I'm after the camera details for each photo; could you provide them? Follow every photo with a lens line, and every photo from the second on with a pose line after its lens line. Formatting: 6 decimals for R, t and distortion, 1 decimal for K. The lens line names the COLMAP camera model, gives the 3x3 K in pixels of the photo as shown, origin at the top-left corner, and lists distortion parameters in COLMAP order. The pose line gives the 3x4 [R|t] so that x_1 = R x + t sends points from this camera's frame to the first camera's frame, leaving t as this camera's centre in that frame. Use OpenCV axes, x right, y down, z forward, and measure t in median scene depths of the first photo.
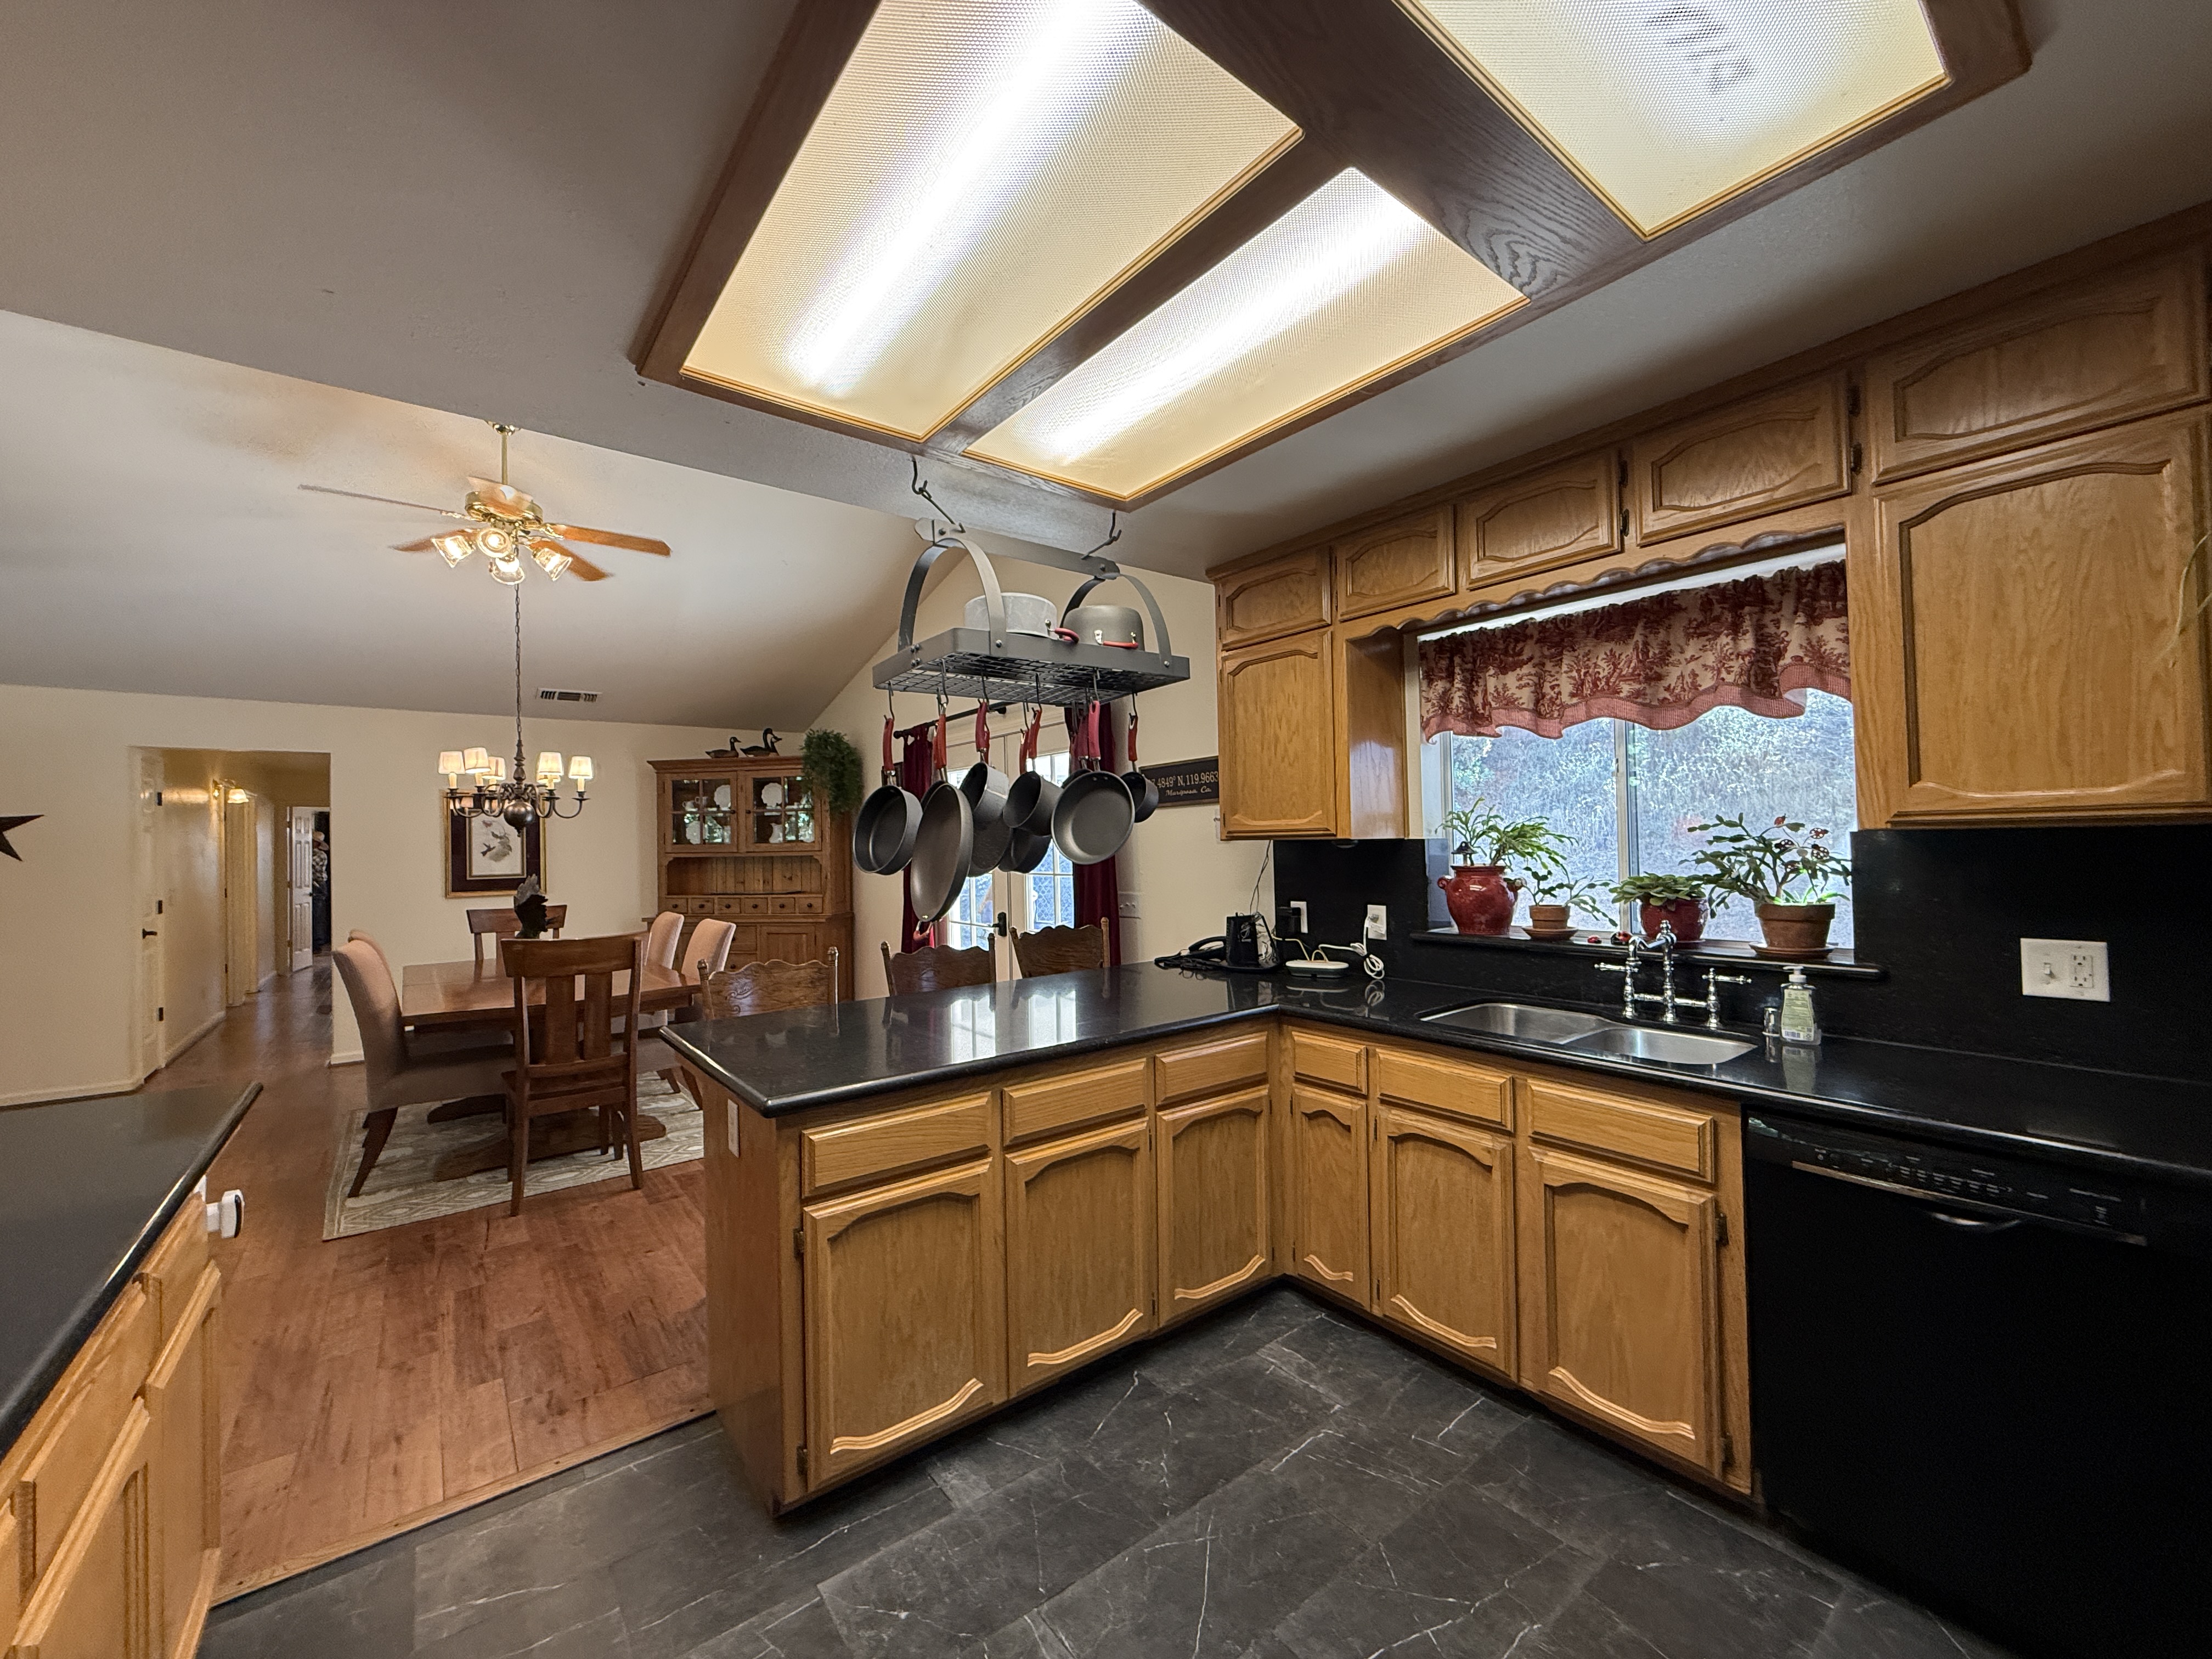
lens RADIAL K [[882.4, 0, 1100.3], [0, 882.4, 831.7], [0, 0, 1]] dist [-0.000586, -0.000145]
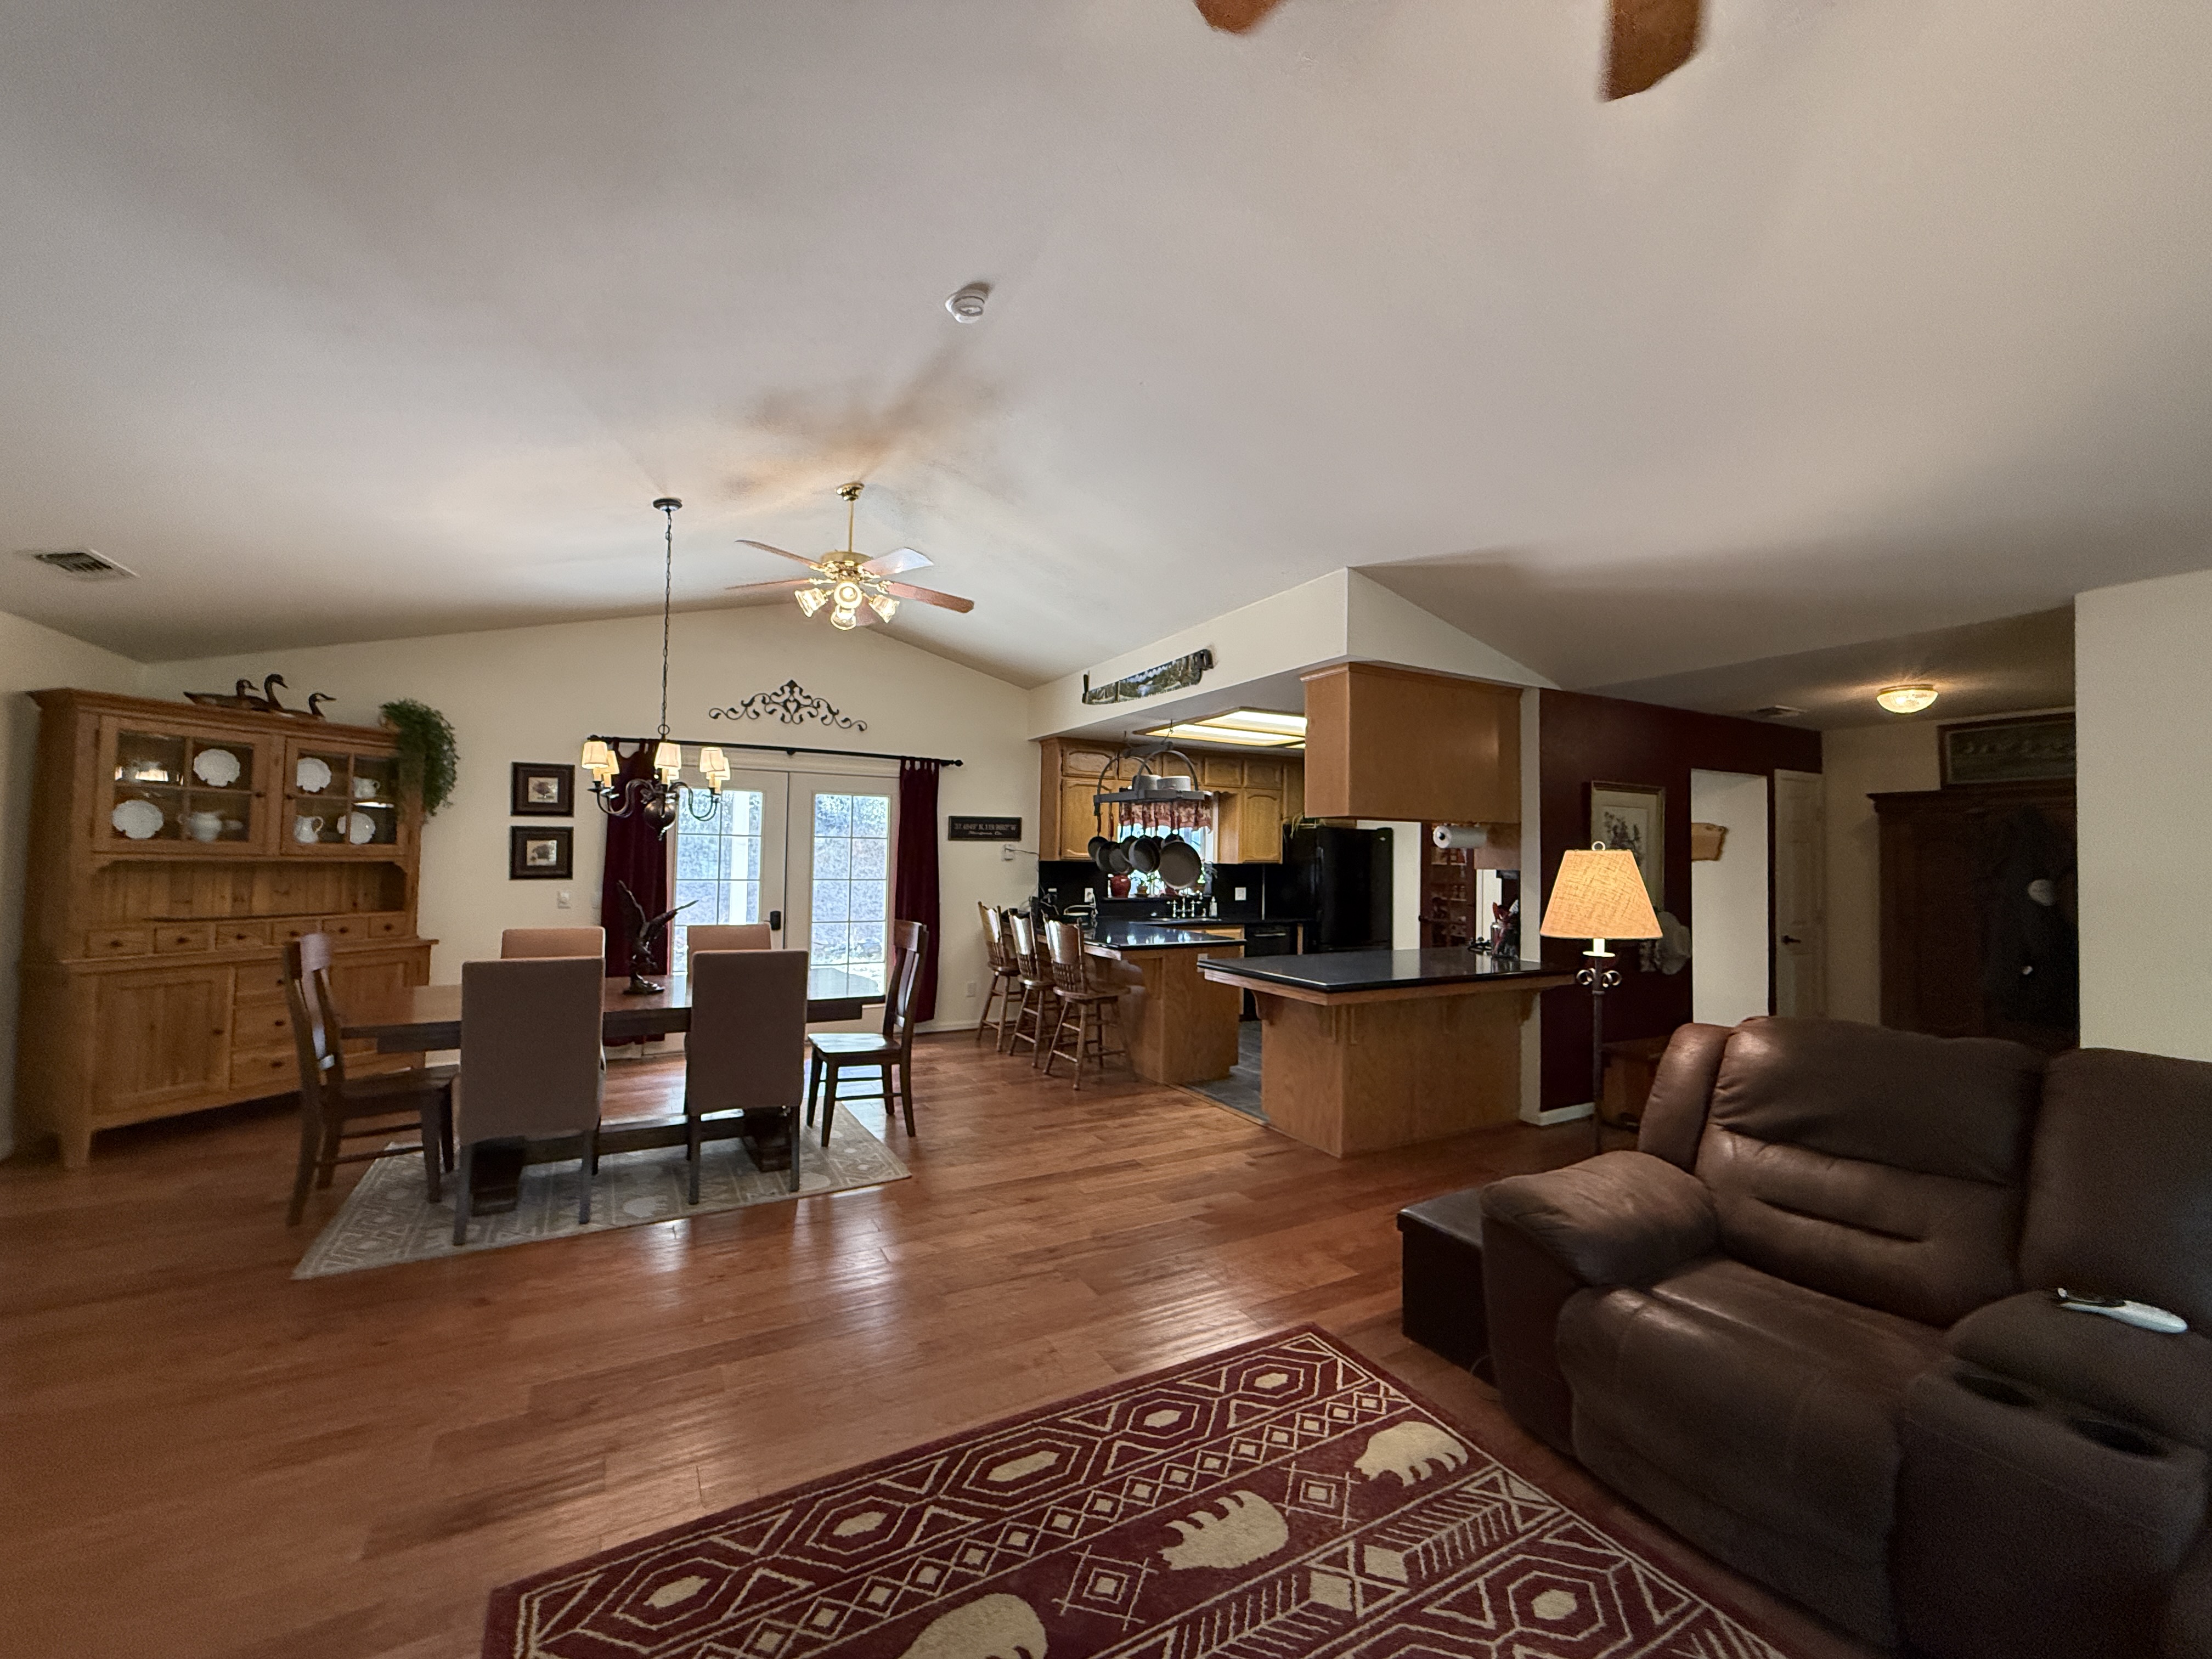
lens RADIAL K [[882.4, 0, 1105.6], [0, 882.4, 838.9], [0, 0, 1]] dist [-0.000586, -0.000145]
pose [[0.153739, 0.042293, 0.987206, -2.361038], [-0.031275, 0.998791, -0.037919, 0.040863], [-0.987616, -0.025045, 0.154876, 0.637471]]
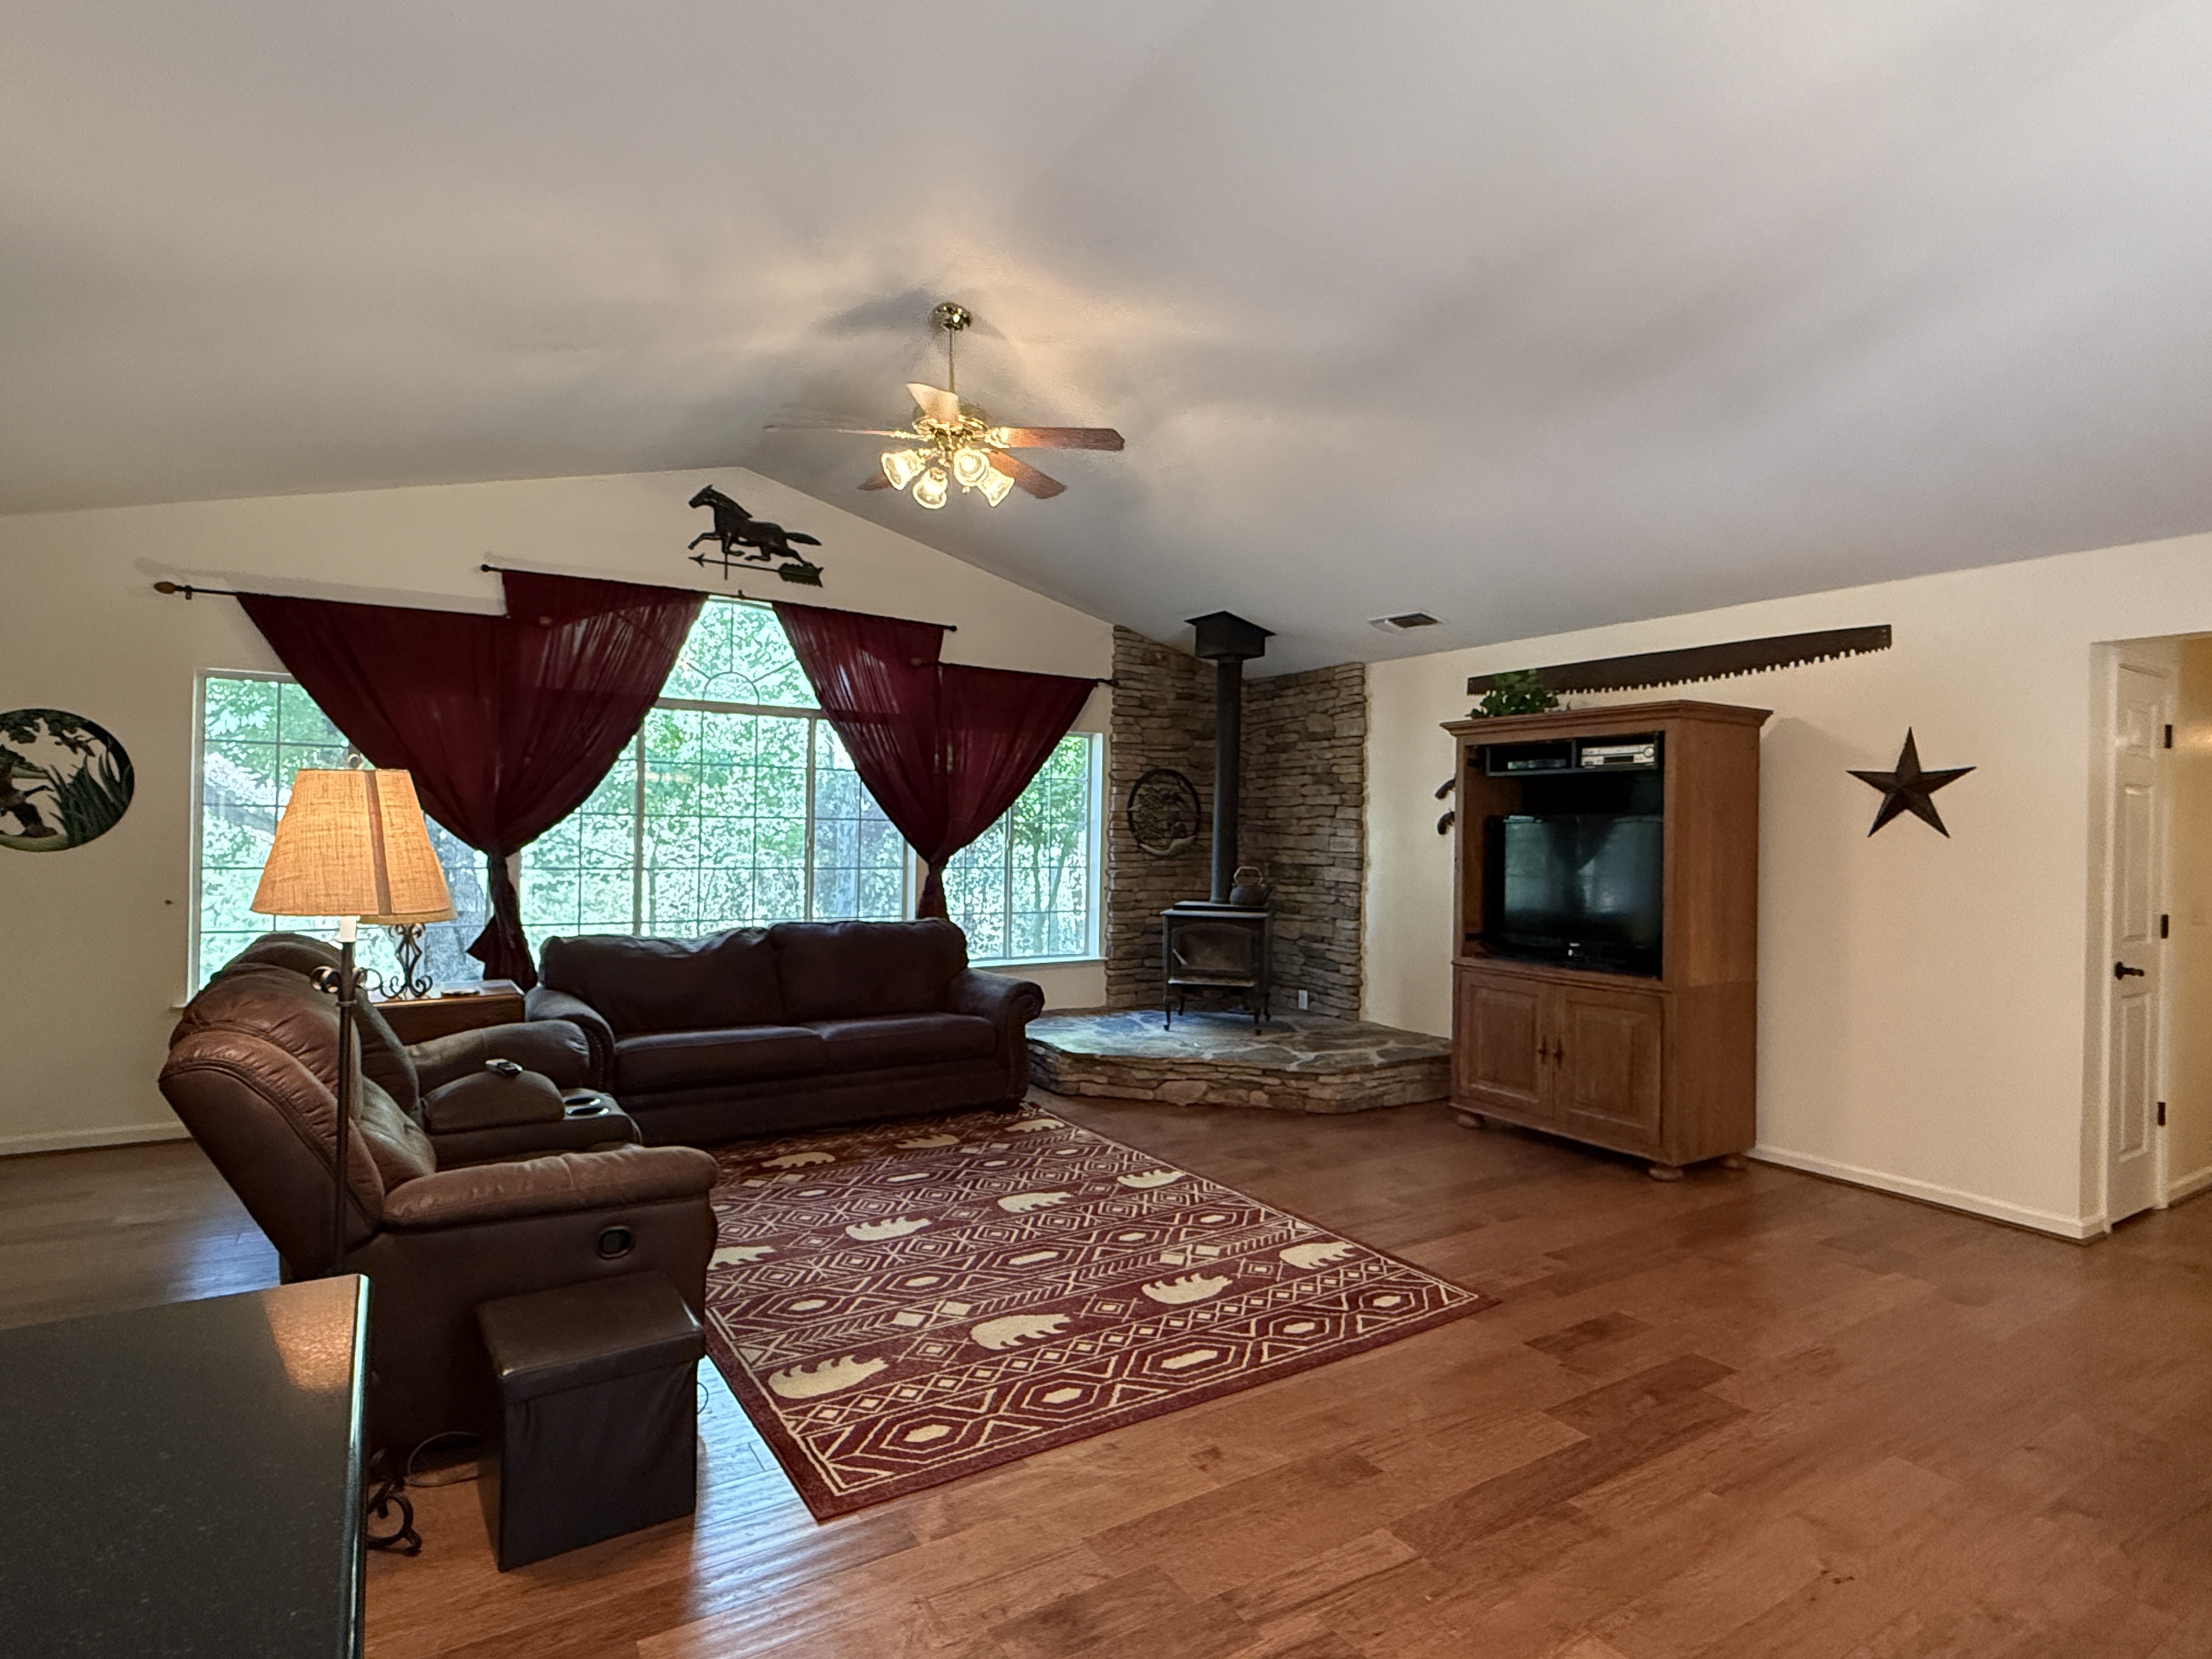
lens RADIAL K [[1150.4, 0, 1102.6], [0, 1150.4, 833.3], [0, 0, 1]] dist [-0.000137, -0.001957]
pose [[-0.102912, 0.020060, -0.994488, -0.551589], [-0.001846, 0.999791, 0.020358, 0.024858], [0.994689, 0.003931, -0.102854, 0.833812]]
